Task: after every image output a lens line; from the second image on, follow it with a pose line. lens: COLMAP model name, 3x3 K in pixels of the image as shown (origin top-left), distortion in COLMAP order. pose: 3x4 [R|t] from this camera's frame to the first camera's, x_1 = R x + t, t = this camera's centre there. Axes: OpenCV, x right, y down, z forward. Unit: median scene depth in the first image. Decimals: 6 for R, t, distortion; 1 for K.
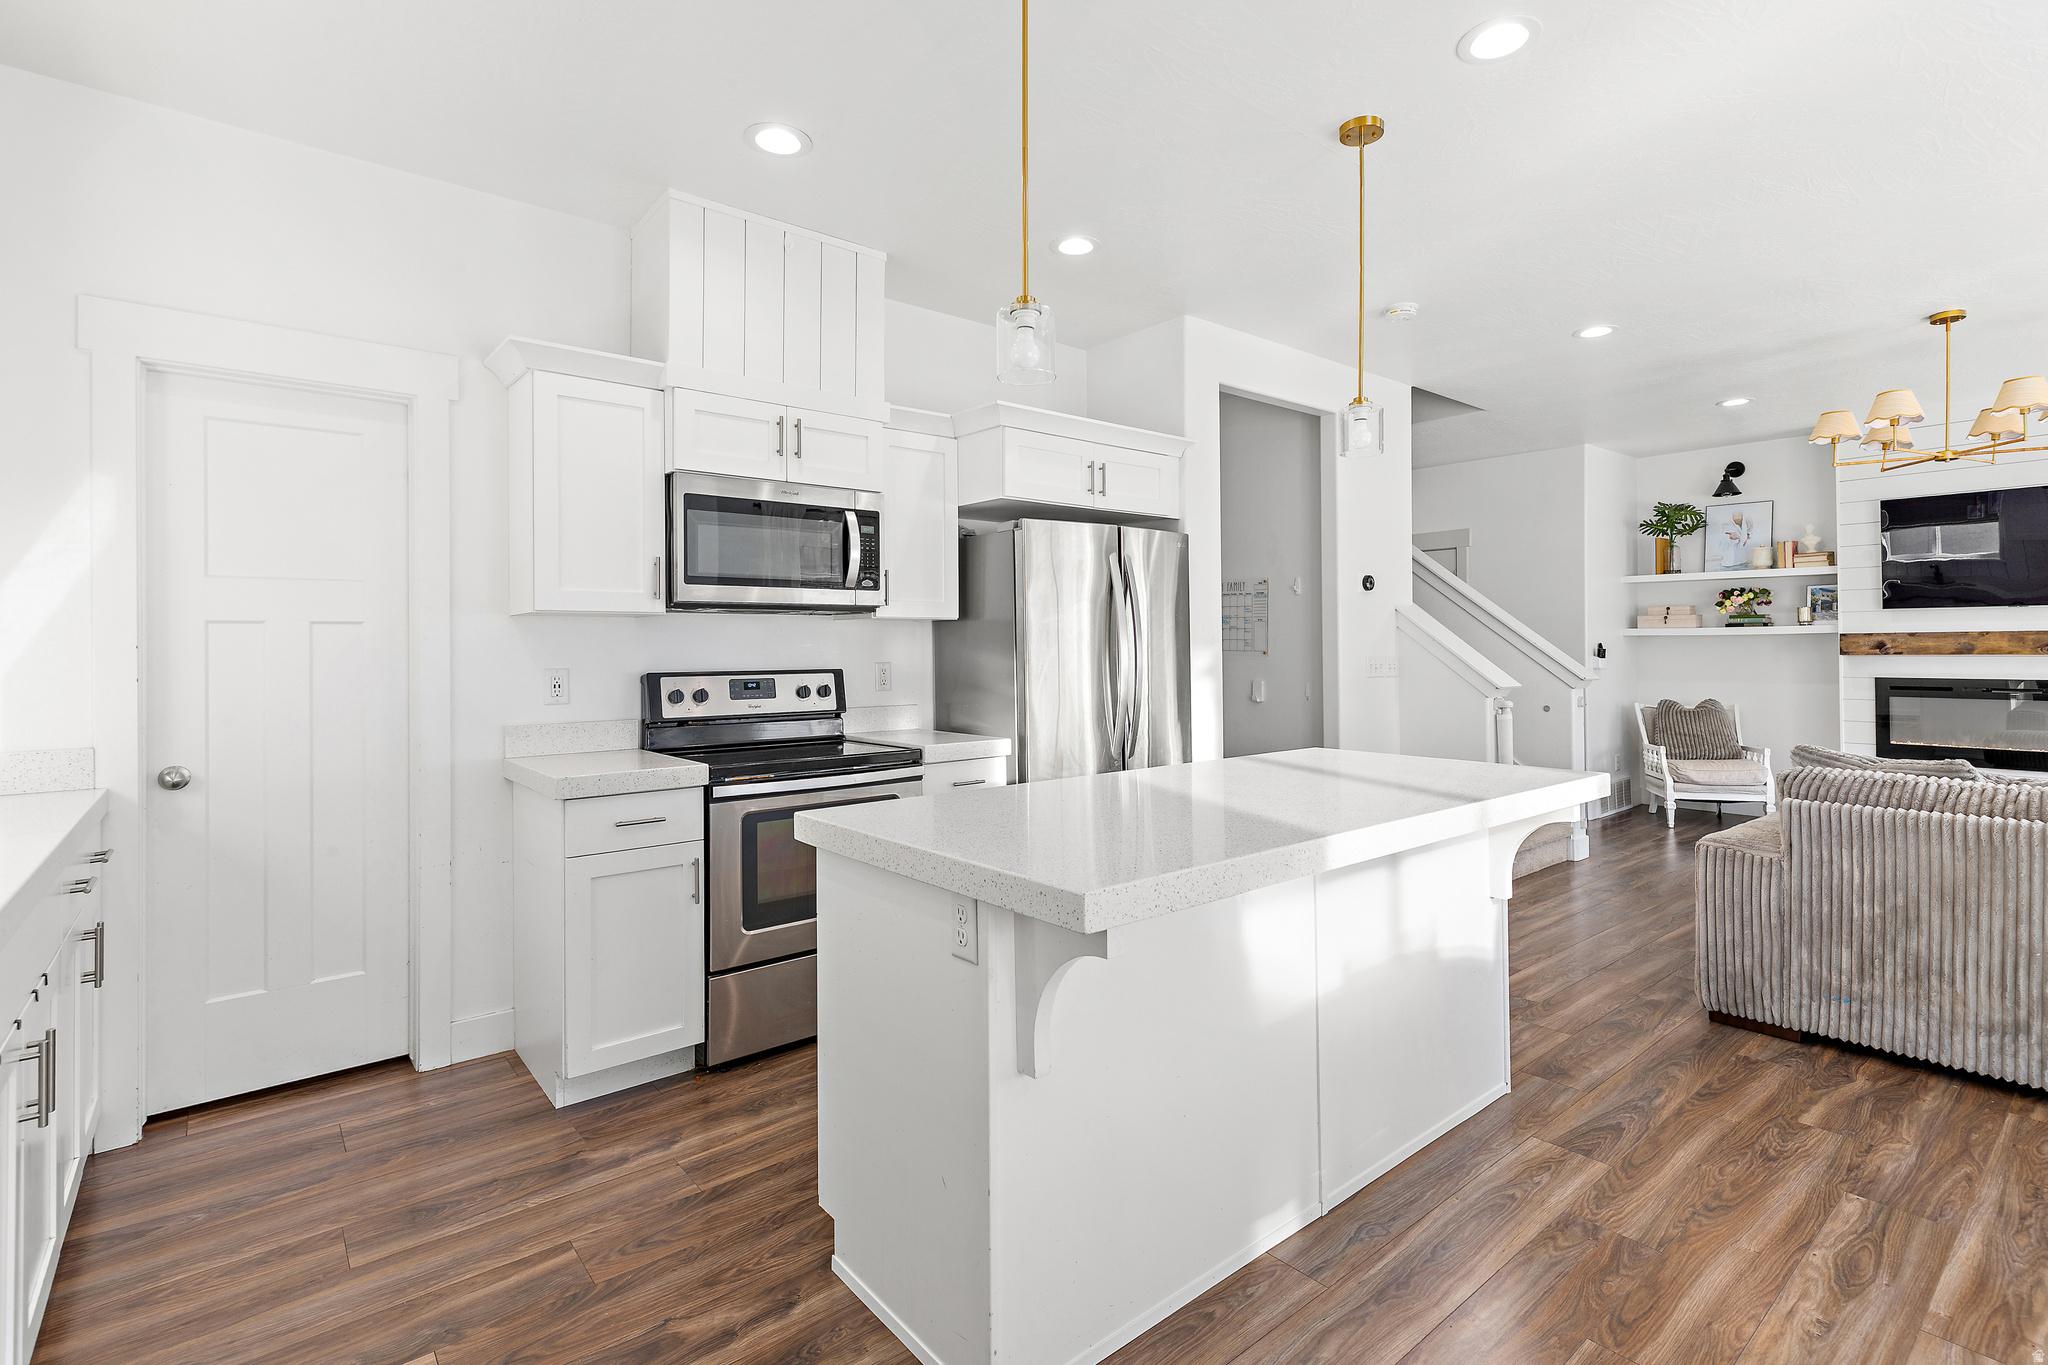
lens RADIAL K [[956.7, 0, 1031.3], [0, 956.7, 639.9], [0, 0, 1]] dist [0.000837, -0.000336]
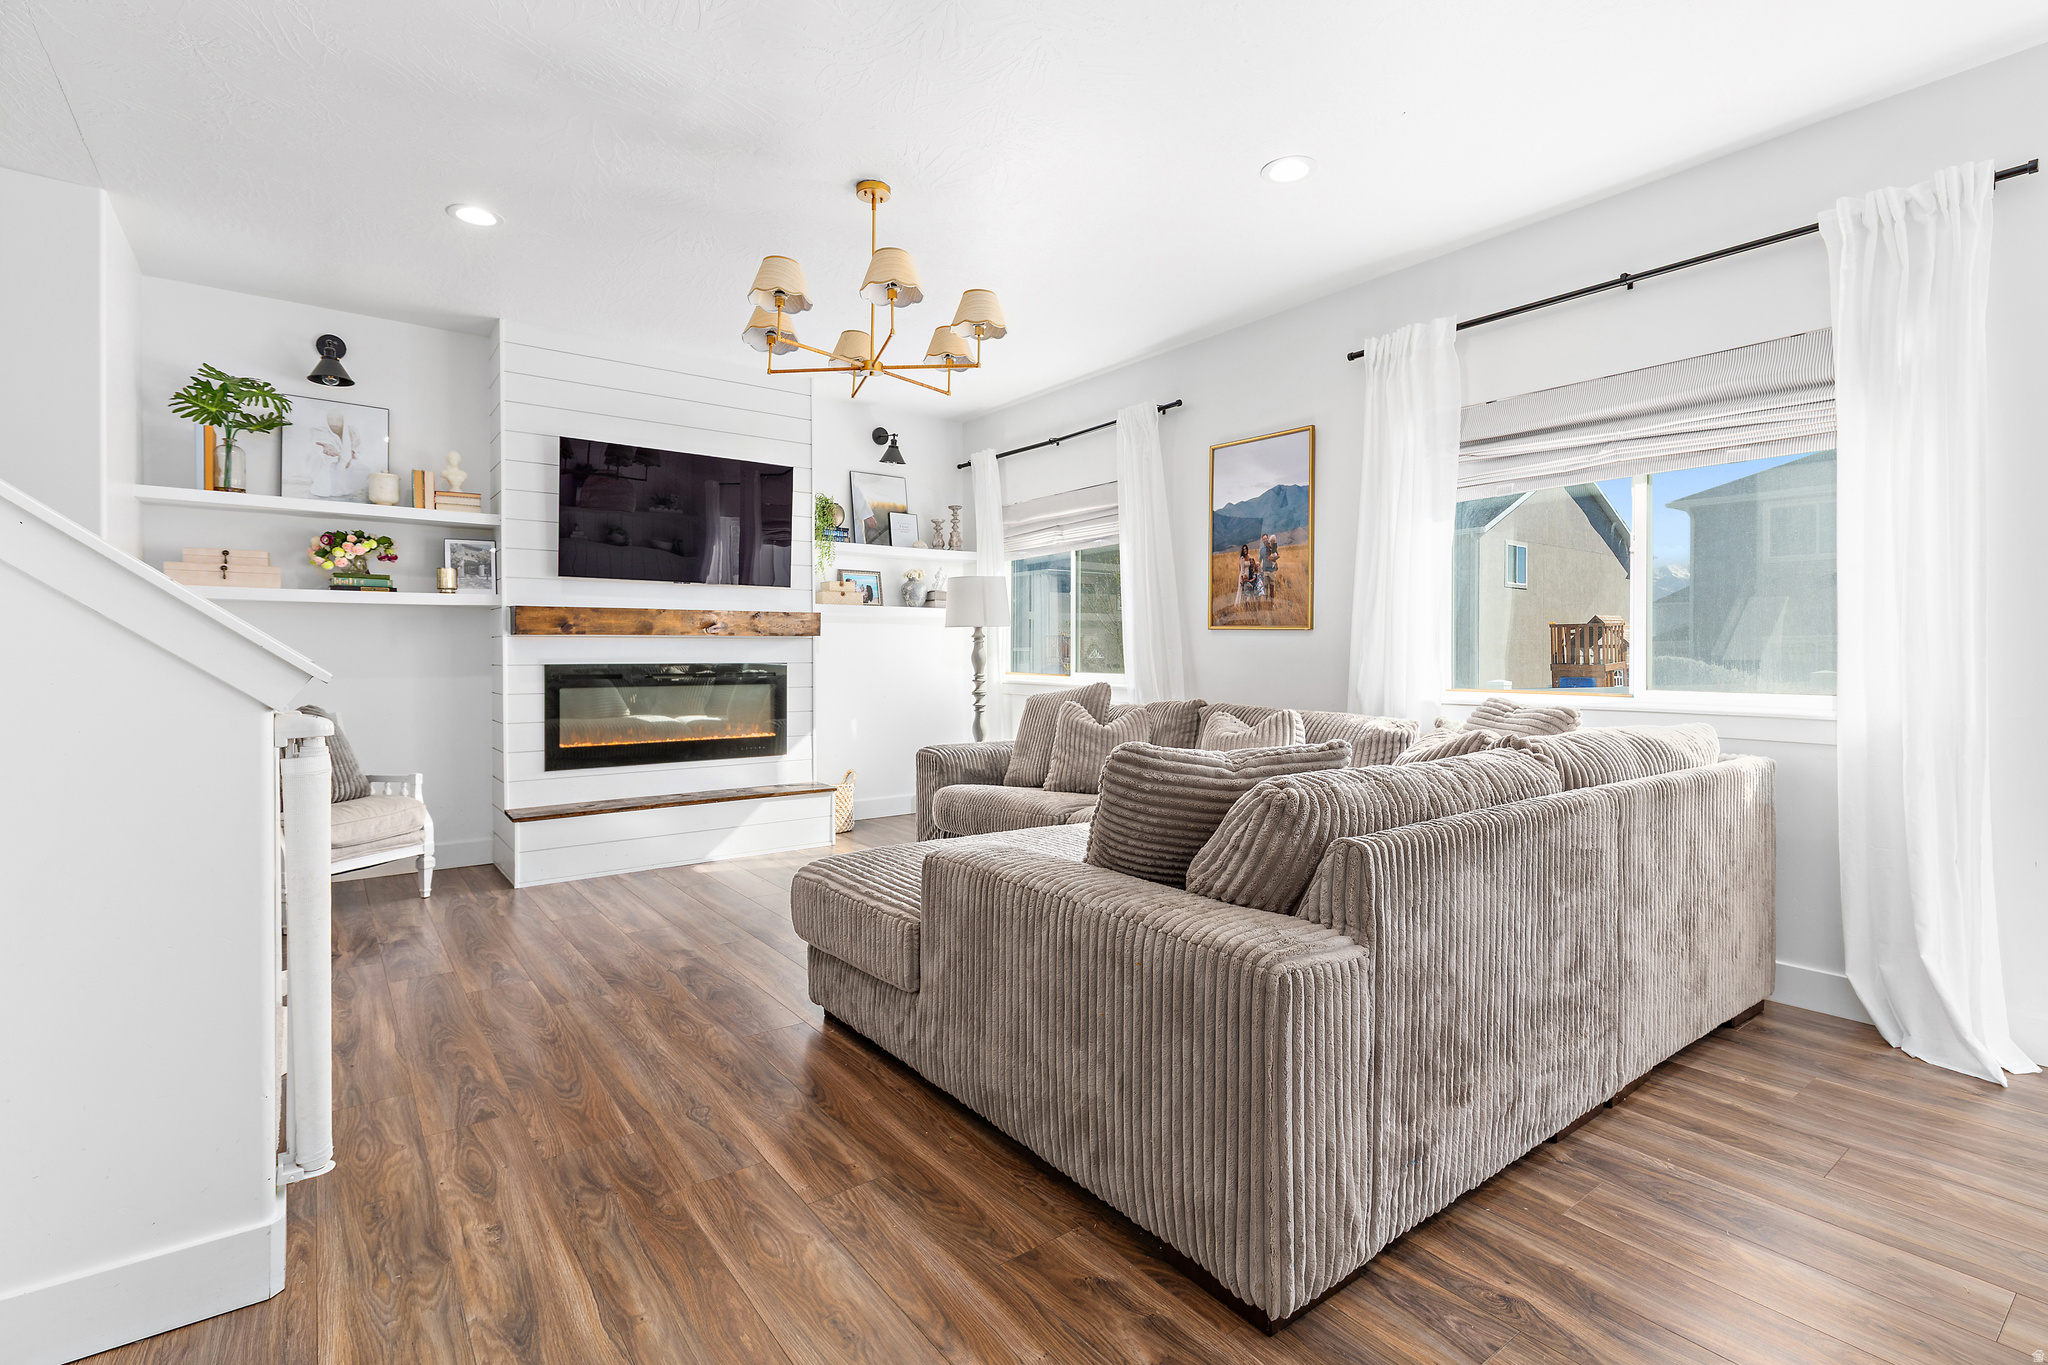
lens RADIAL K [[952.4, 0, 1047.1], [0, 952.4, 655.1], [0, 0, 1]] dist [0.010347, -0.000762]
pose [[0.025765, 0.003043, 0.999663, 0.209298], [-0.006647, 0.999974, -0.002873, 0.054882], [-0.999646, -0.006571, 0.025784, 1.006348]]
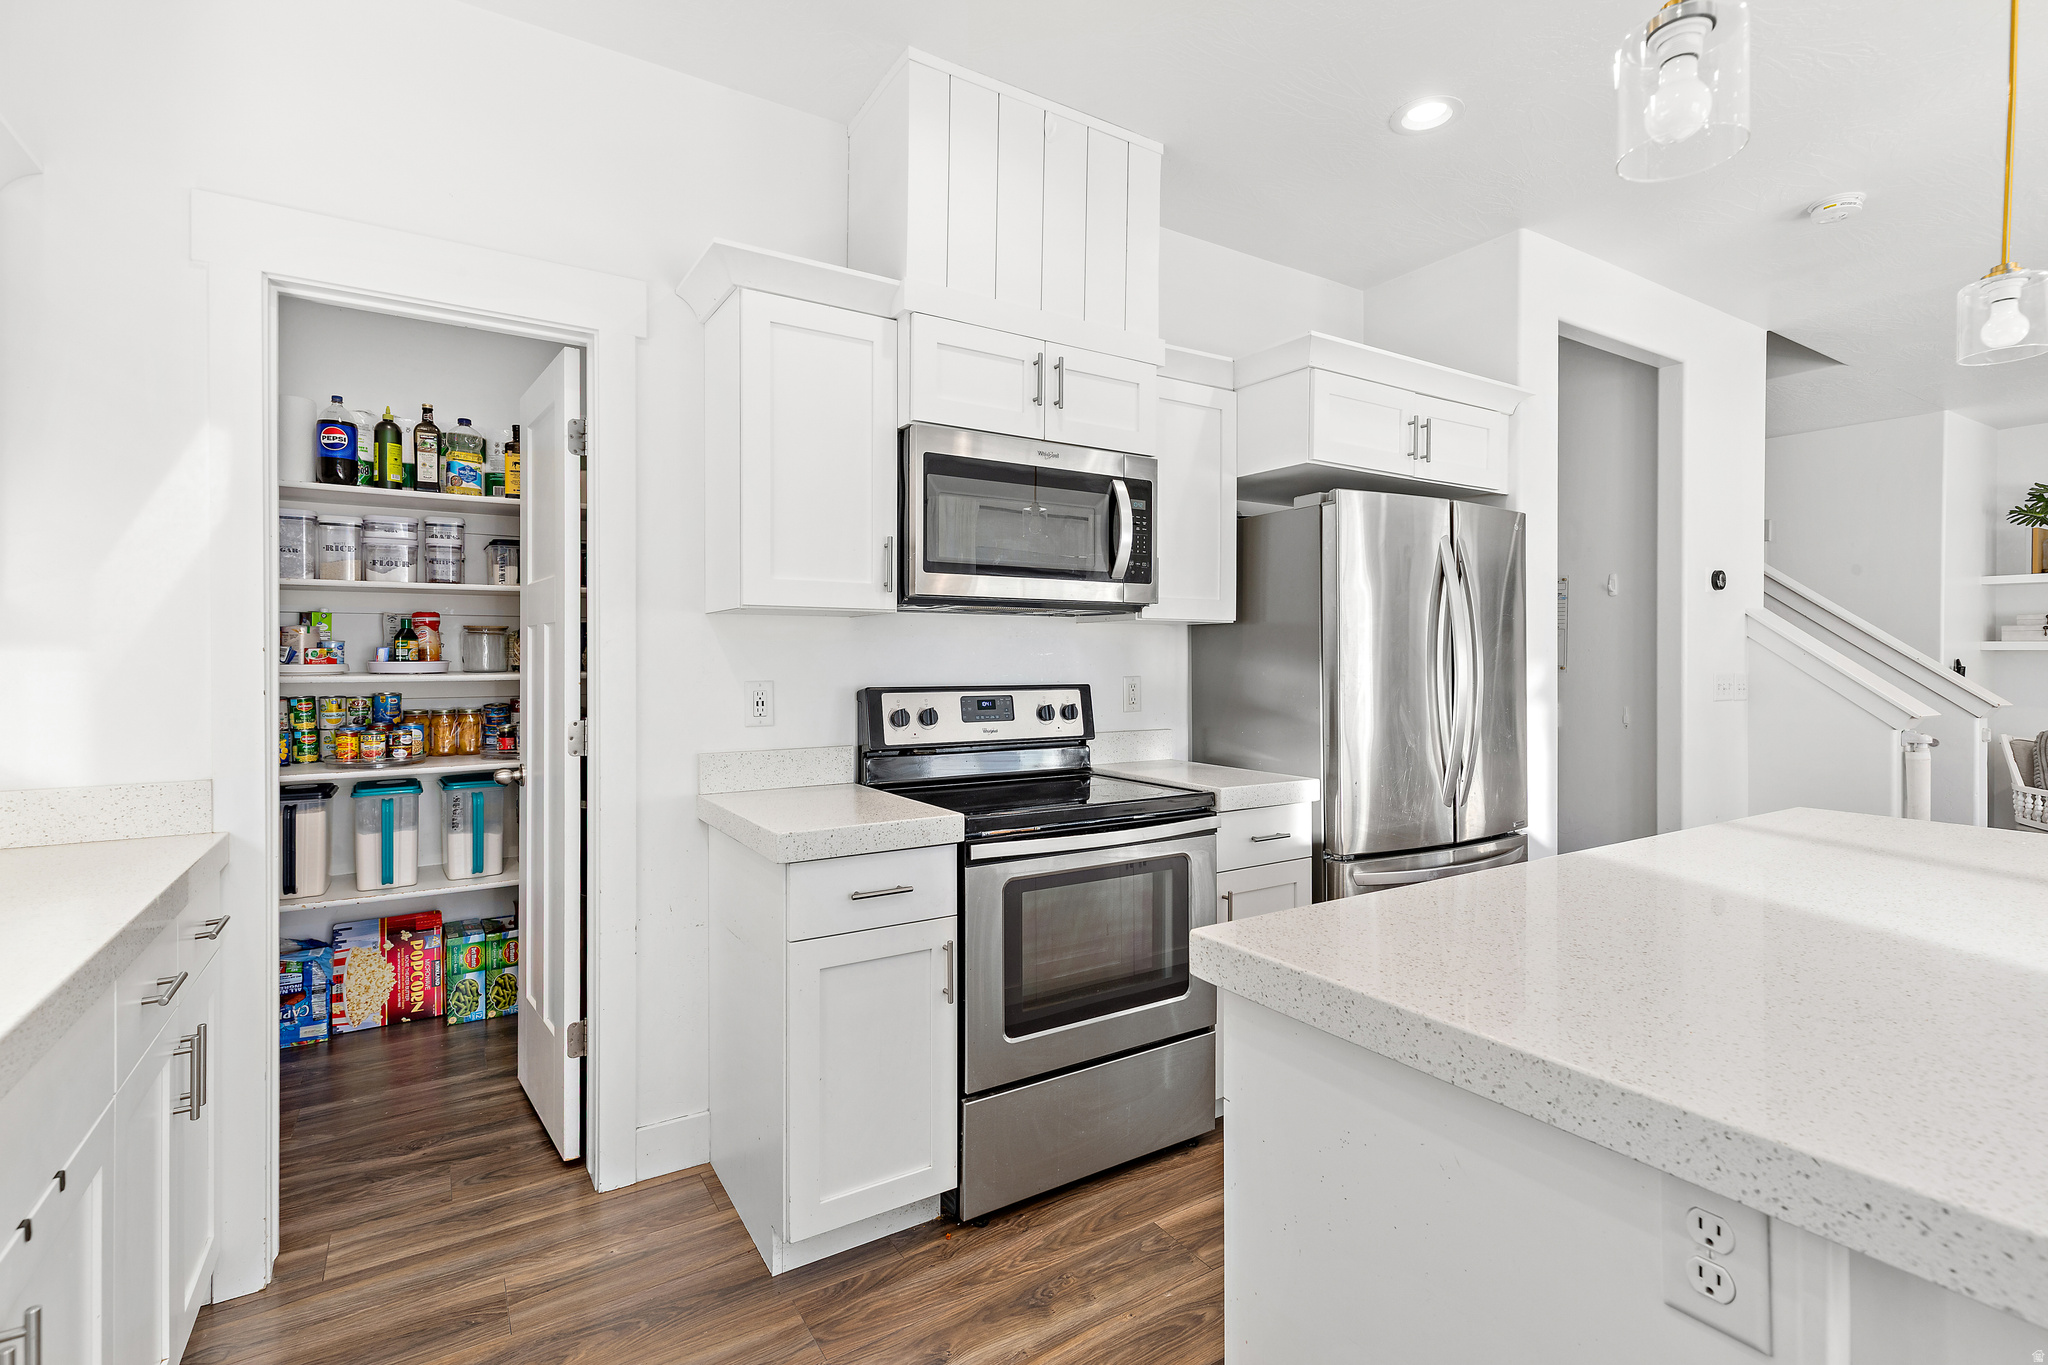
lens RADIAL K [[939.2, 0, 1020.2], [0, 939.2, 660.3], [0, 0, 1]] dist [0.000424, 0.000053]
pose [[0.991435, 0.009206, -0.130276, -0.163864], [-0.007724, 0.999900, 0.011872, 0.001768], [0.130373, -0.010764, 0.991407, 0.233968]]
